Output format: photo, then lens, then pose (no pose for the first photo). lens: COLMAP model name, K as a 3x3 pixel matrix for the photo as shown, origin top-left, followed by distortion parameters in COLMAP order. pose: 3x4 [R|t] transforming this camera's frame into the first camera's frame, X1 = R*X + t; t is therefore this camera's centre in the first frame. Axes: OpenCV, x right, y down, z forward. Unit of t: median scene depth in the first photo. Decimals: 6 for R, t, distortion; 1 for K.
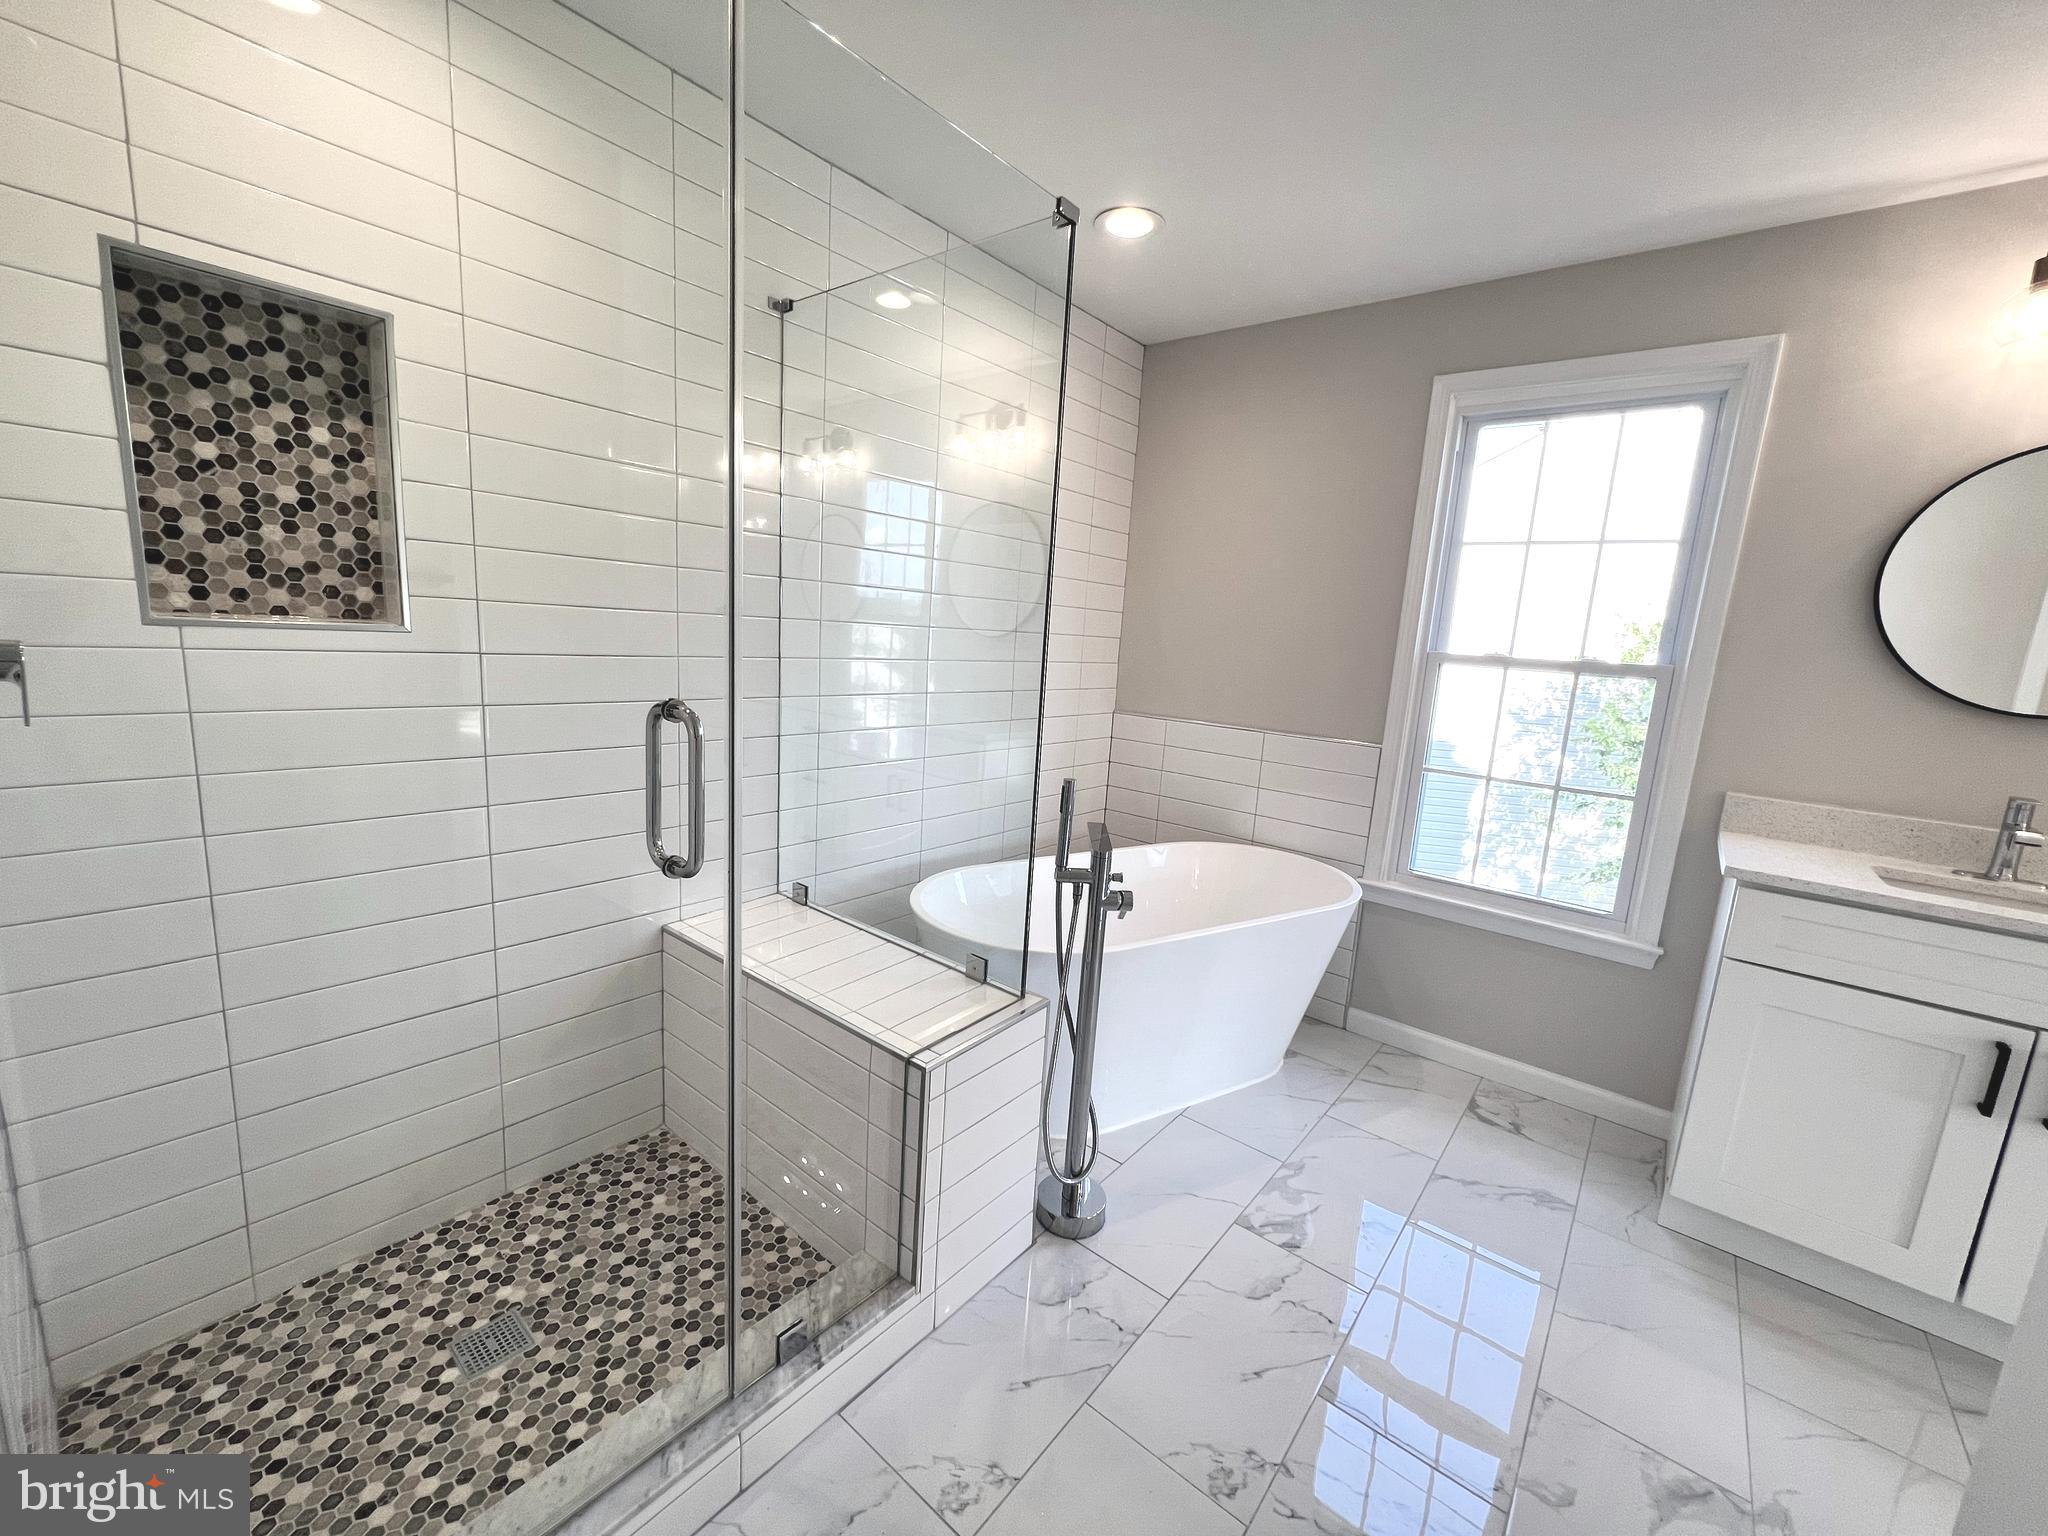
lens RADIAL K [[819.5, 0, 1024.0], [0, 819.5, 771.0], [0, 0, 1]] dist [-0.000353, 0.000026]
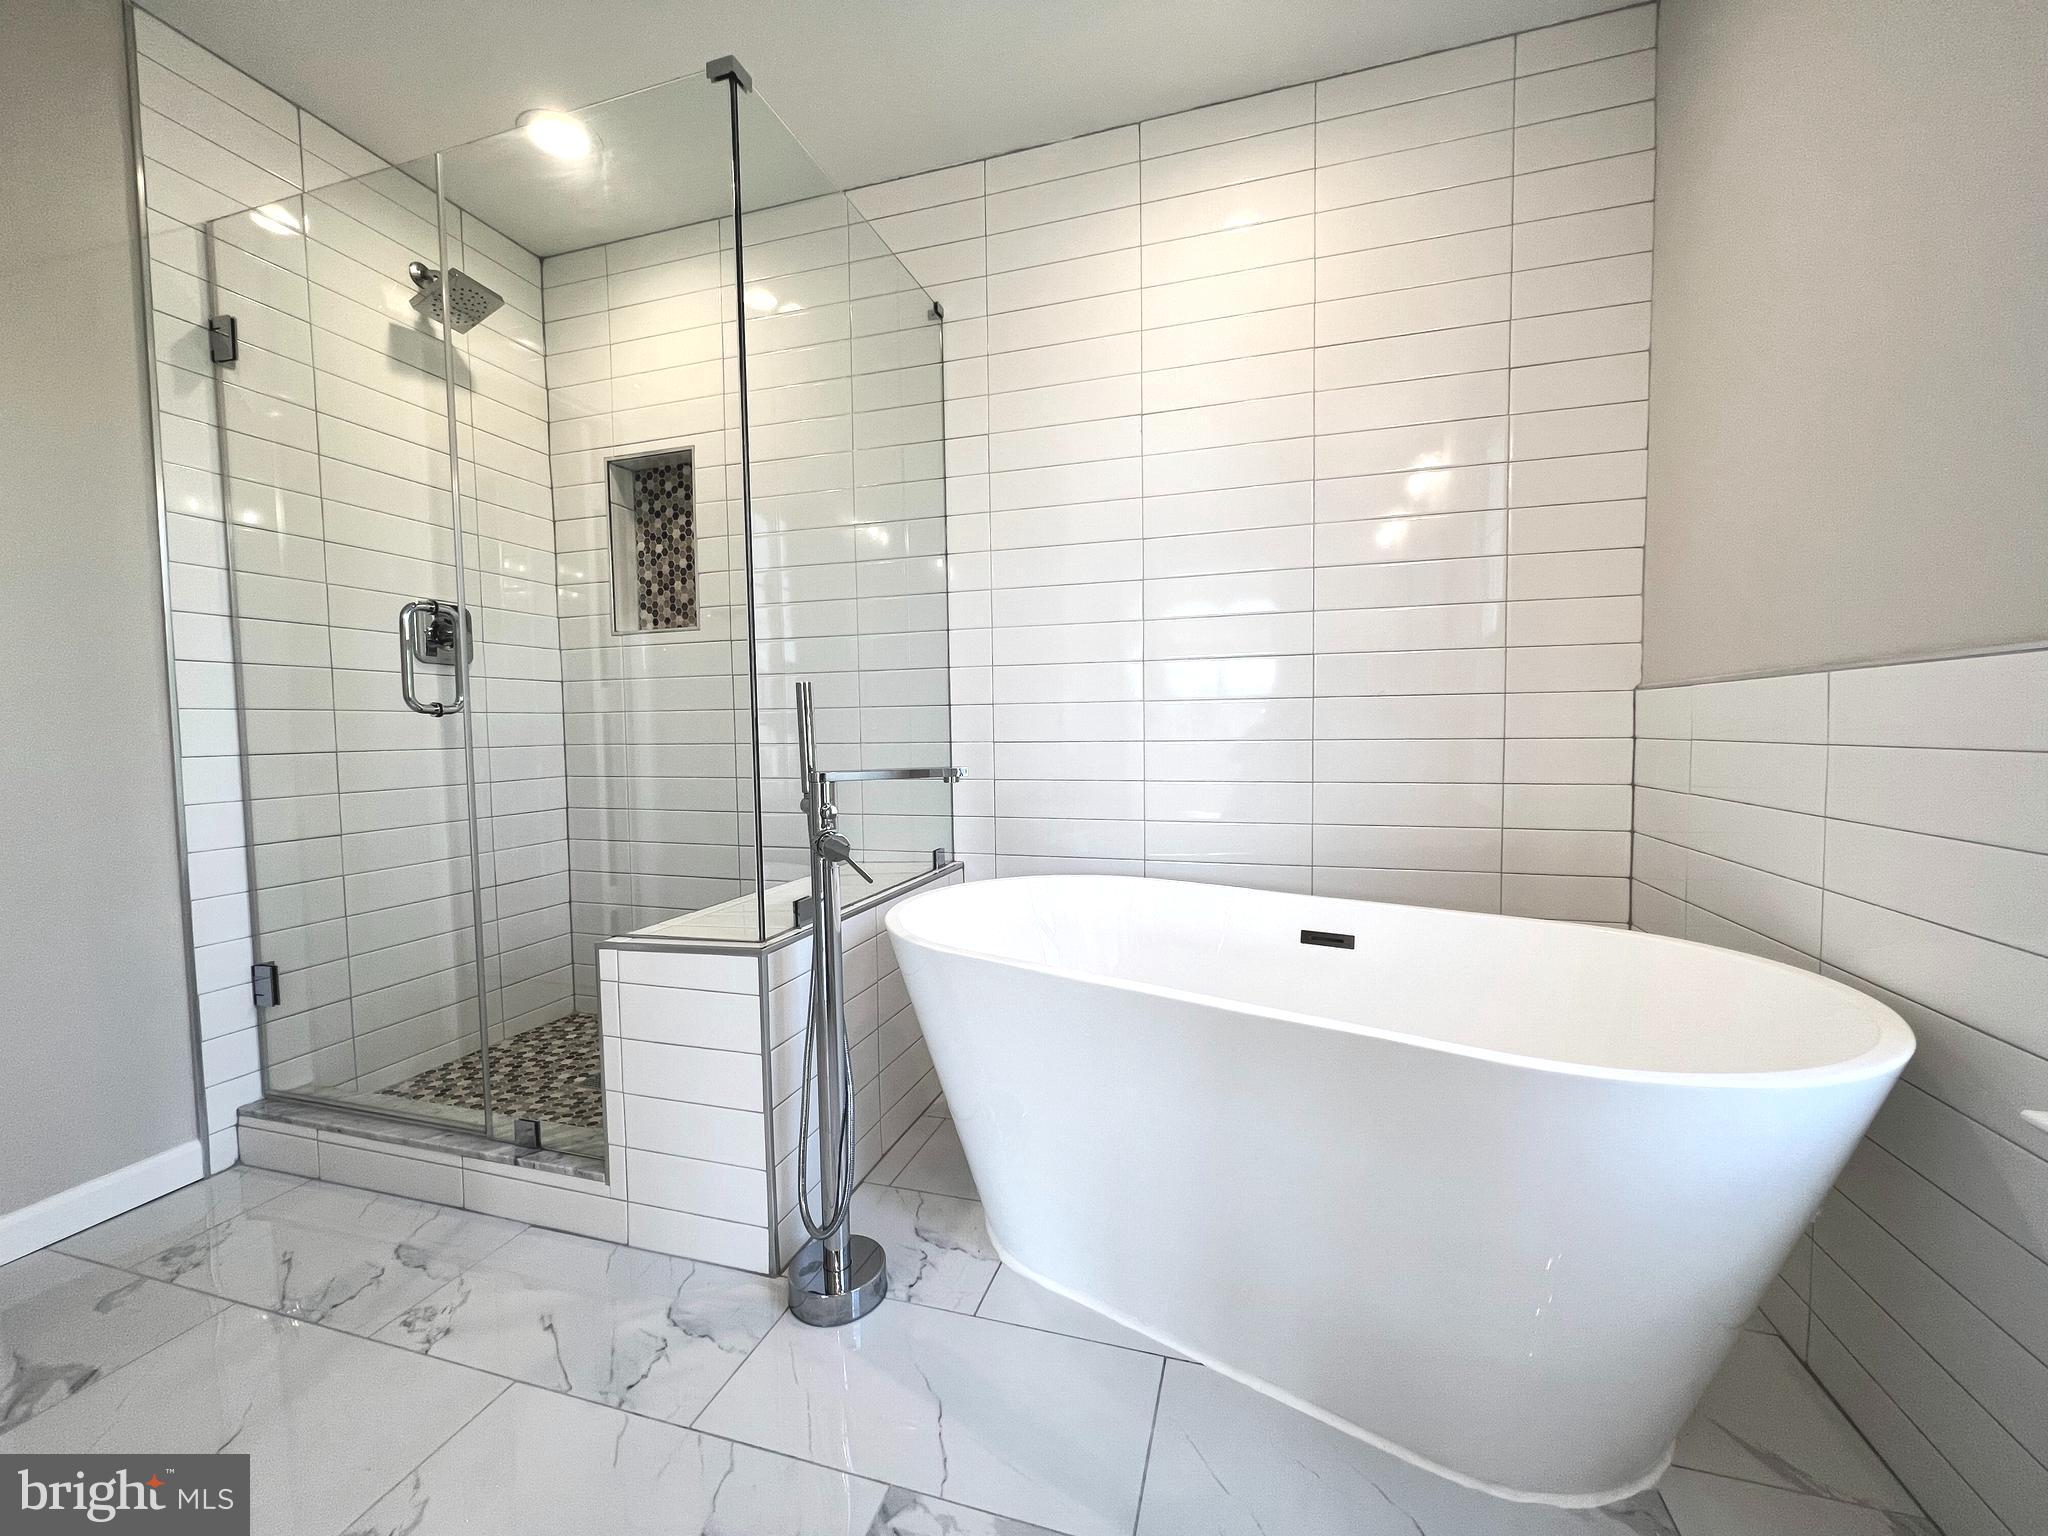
lens RADIAL K [[819.5, 0, 1023.2], [0, 819.5, 770.4], [0, 0, 1]] dist [-0.000353, 0.000026]
pose [[0.375716, -0.019274, -0.926534, 1.071799], [-0.121716, 0.990097, -0.069953, 0.154244], [0.918707, 0.139056, 0.369649, 1.100244]]
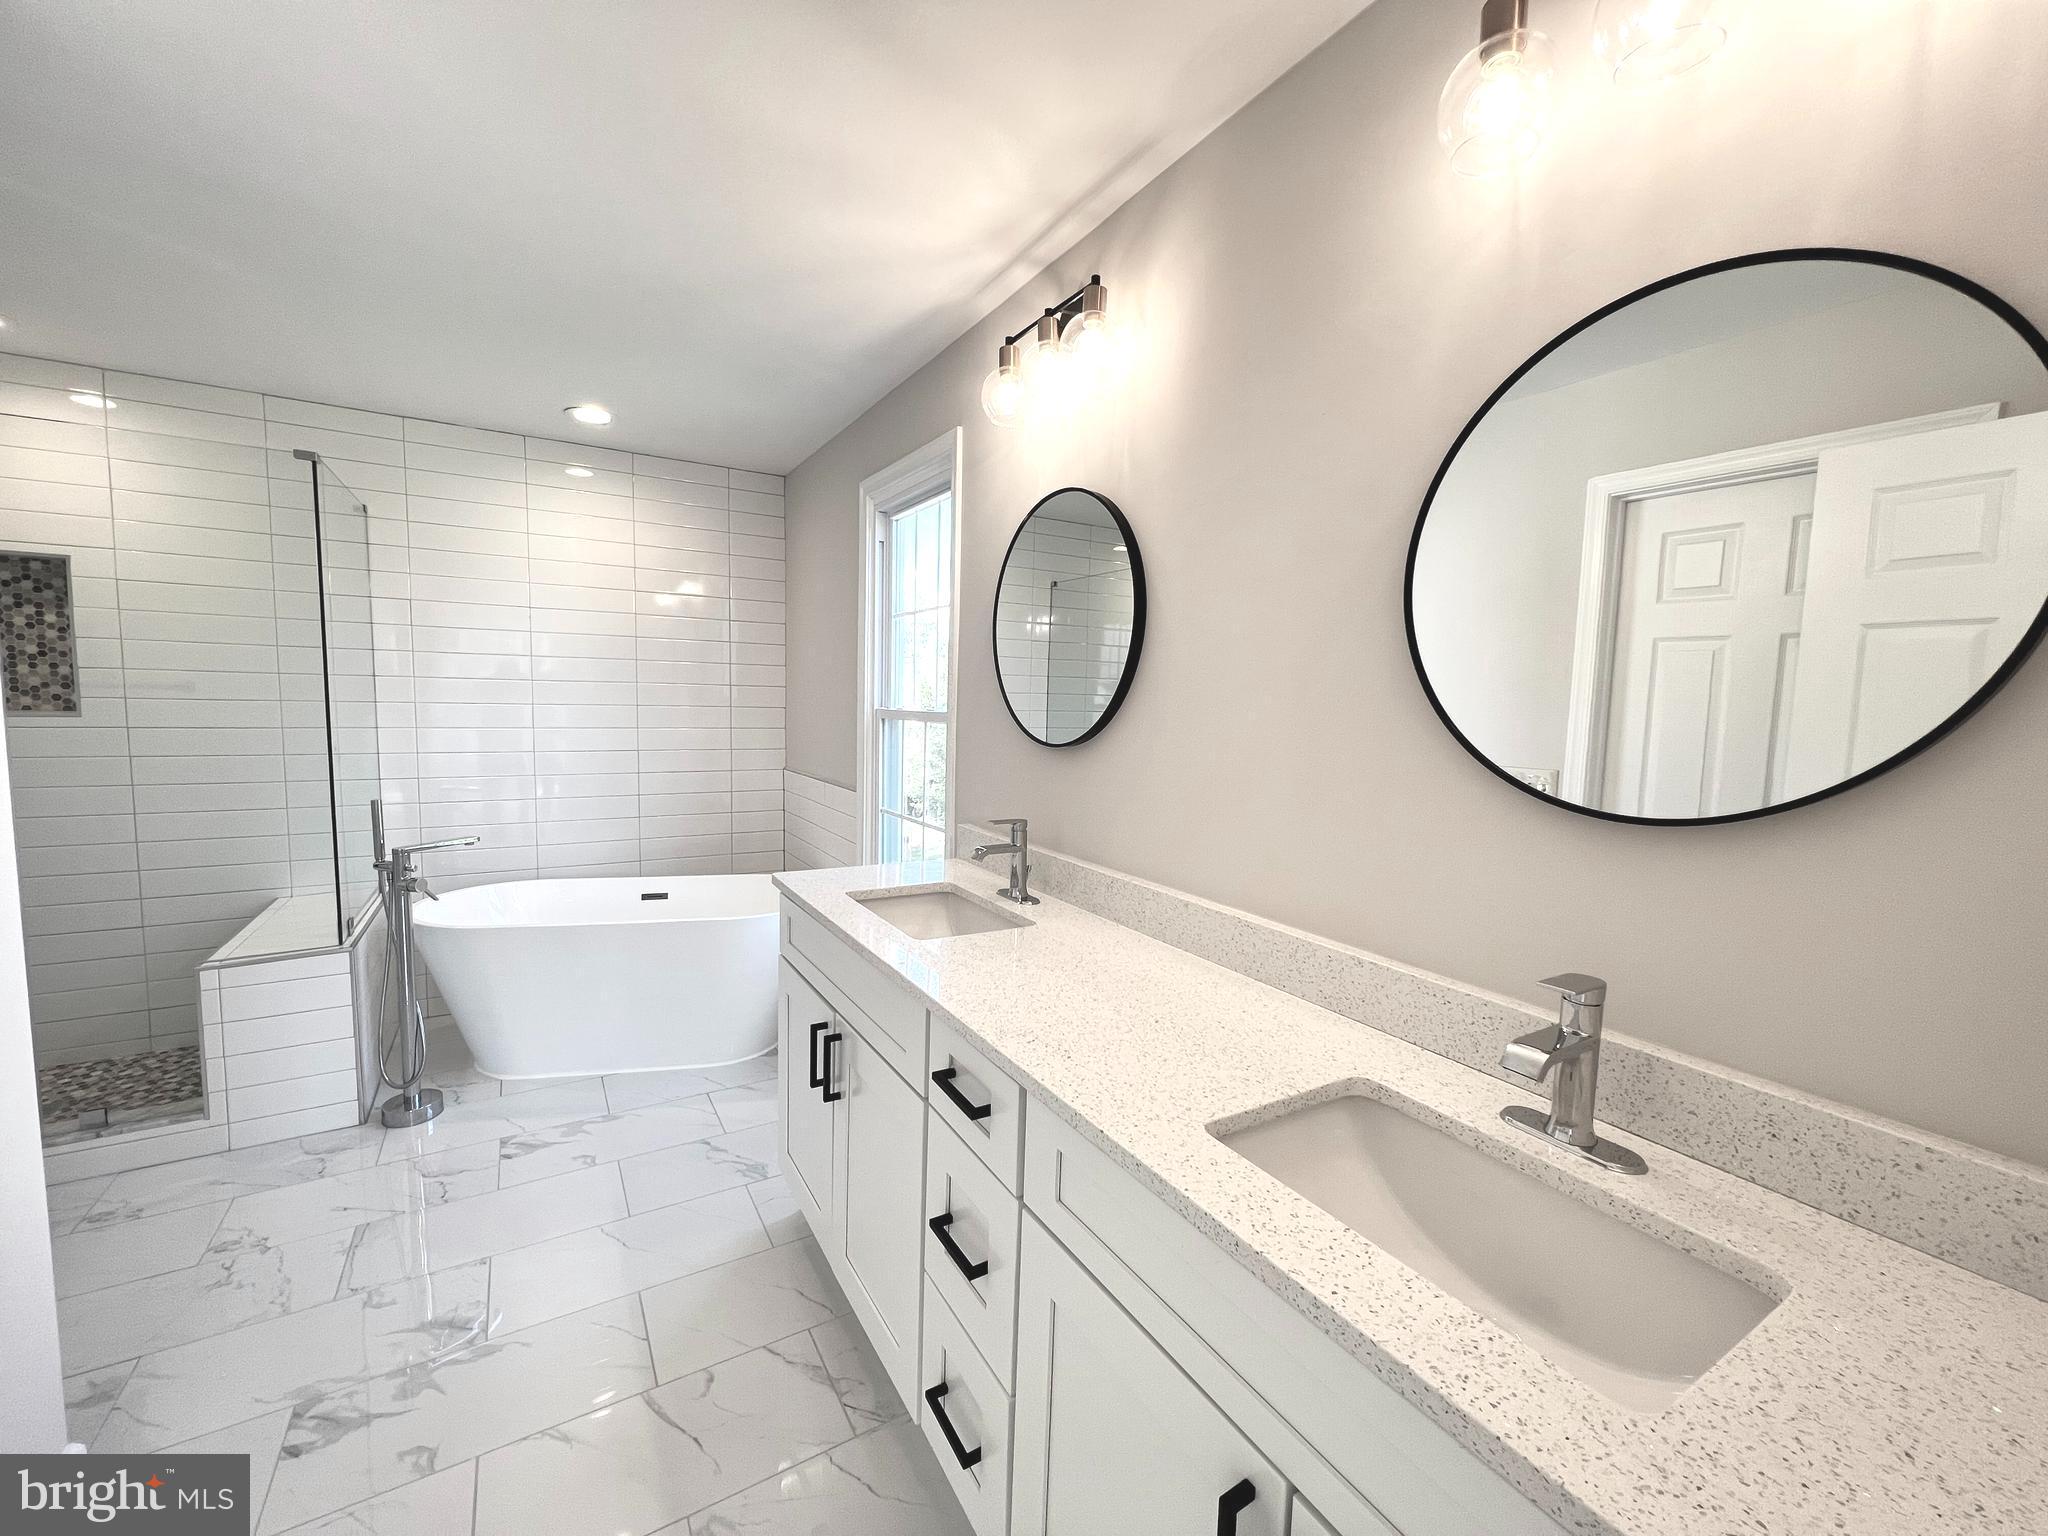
lens RADIAL K [[819.5, 0, 1023.5], [0, 819.5, 769.6], [0, 0, 1]] dist [-0.000353, 0.000026]
pose [[0.942456, -0.012915, -0.334080, 2.027148], [-0.019972, 0.995294, -0.094819, 0.090248], [0.333732, 0.096036, 0.937763, -0.021924]]
